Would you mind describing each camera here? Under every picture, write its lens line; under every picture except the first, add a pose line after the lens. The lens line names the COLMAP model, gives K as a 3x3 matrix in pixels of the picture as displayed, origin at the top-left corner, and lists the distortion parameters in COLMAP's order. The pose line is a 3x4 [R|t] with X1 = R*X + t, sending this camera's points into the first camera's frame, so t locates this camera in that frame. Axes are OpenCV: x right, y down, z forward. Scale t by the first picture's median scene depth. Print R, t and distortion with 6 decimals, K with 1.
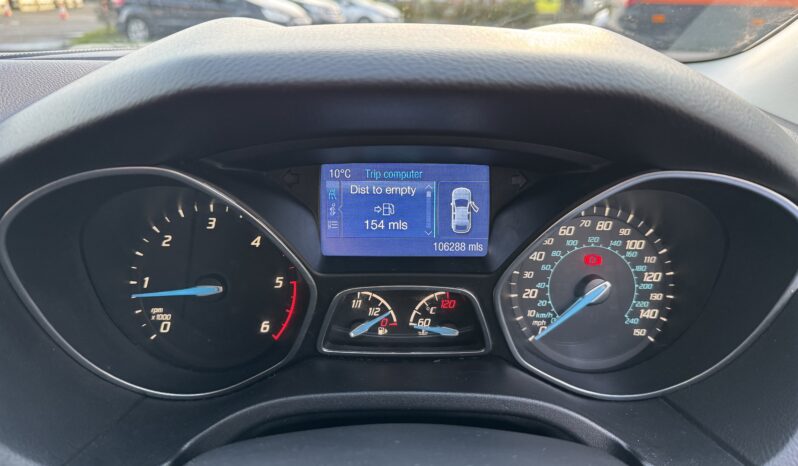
lens RADIAL K [[520.3, 0, 399.0], [0, 520.3, 233.0], [0, 0, 1]] dist [0.002870, 0.000236]
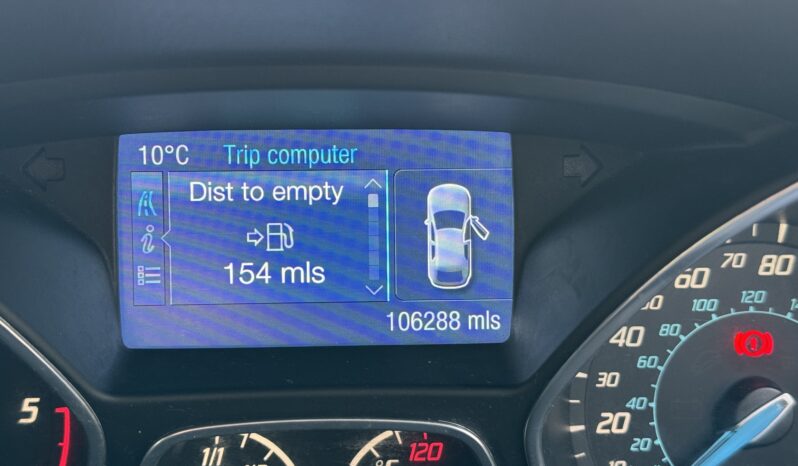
lens RADIAL K [[1053.3, 0, 399.0], [0, 1053.3, 233.0], [0, 0, 1]] dist [0.015870, 0.011066]
pose [[0.999149, -0.016044, 0.037994, 0.044431], [0.017212, 0.999383, -0.030613, -0.020196], [-0.037479, 0.031240, 0.998809, 0.127033]]
